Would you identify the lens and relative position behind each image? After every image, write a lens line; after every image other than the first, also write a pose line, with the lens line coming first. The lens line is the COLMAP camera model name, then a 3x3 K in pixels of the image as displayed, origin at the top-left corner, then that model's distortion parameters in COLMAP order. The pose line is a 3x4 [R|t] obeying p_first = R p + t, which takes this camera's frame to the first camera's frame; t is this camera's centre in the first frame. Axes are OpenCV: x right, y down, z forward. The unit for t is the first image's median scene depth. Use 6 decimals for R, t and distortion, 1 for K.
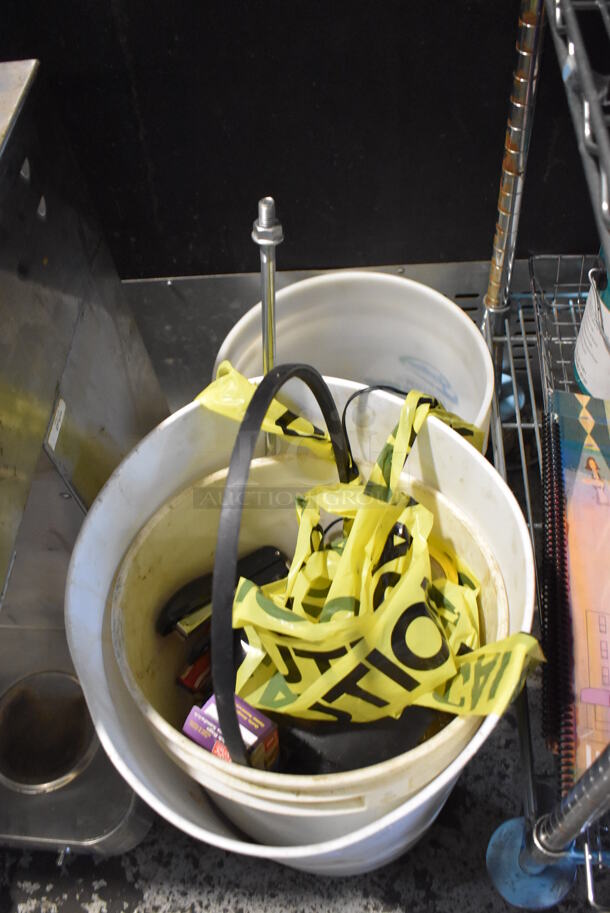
lens RADIAL K [[834.0, 0, 305.0], [0, 834.0, 456.5], [0, 0, 1]] dist [-0.092651, 0.004230]
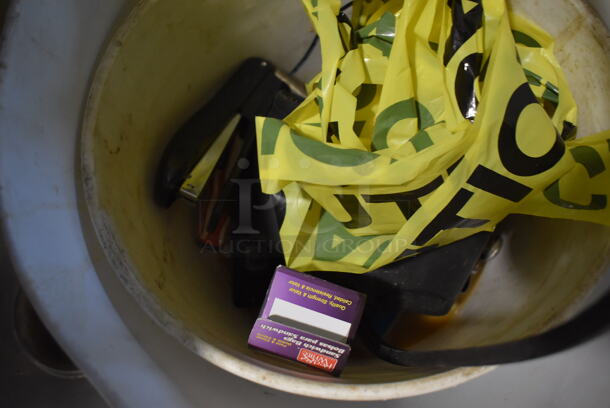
lens RADIAL K [[557.2, 0, 305.0], [0, 557.2, 204.0], [0, 0, 1]] dist [-0.092651, 0.004230]
pose [[0.952622, -0.293241, 0.080752, -0.084951], [0.236750, 0.881569, 0.408395, 0.027598], [-0.190947, -0.369928, 0.909227, 0.481752]]
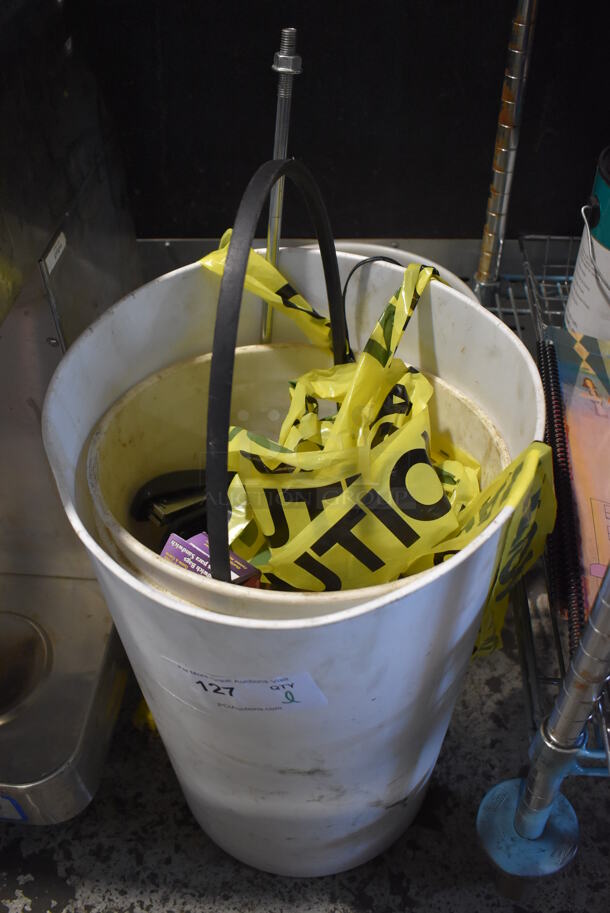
lens RADIAL K [[834.0, 0, 305.0], [0, 834.0, 456.5], [0, 0, 1]] dist [-0.092651, 0.004230]
pose [[0.997239, 0.063637, 0.038268, -0.023539], [-0.054579, 0.977583, -0.203353, 0.318532], [-0.050351, 0.200703, 0.978357, 0.069275]]
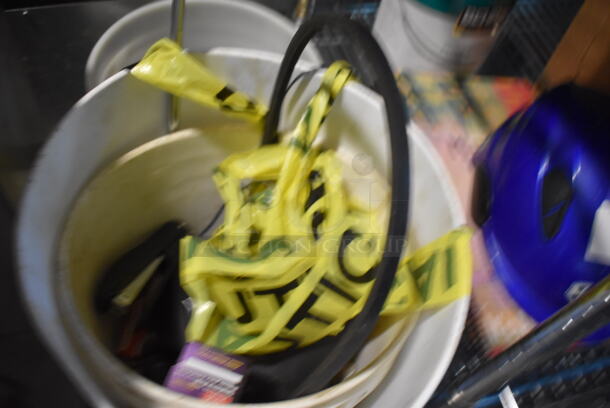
lens RADIAL K [[557.2, 0, 305.0], [0, 557.2, 204.0], [0, 0, 1]] dist [-0.092651, 0.004230]
pose [[0.902716, -0.139578, 0.406966, -0.193610], [0.137130, 0.989922, 0.035340, 0.086214], [-0.407797, 0.023906, 0.912759, 0.252701]]
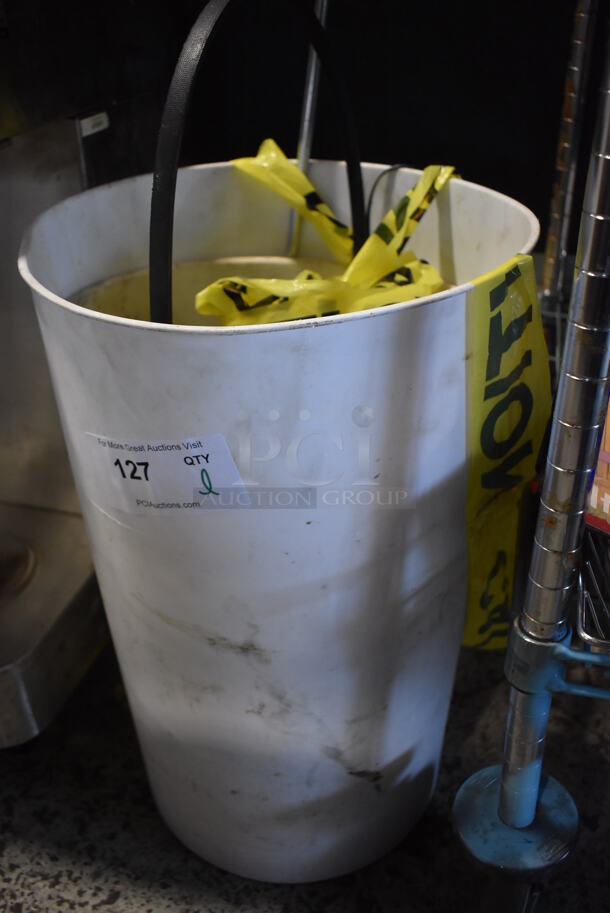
lens RADIAL K [[834.0, 0, 305.0], [0, 834.0, 456.5], [0, 0, 1]] dist [-0.092651, 0.004230]
pose [[0.973759, 0.177740, -0.142137, 0.152849], [-0.220763, 0.889454, -0.400169, 0.580796], [0.055298, 0.421047, 0.905352, 0.216418]]
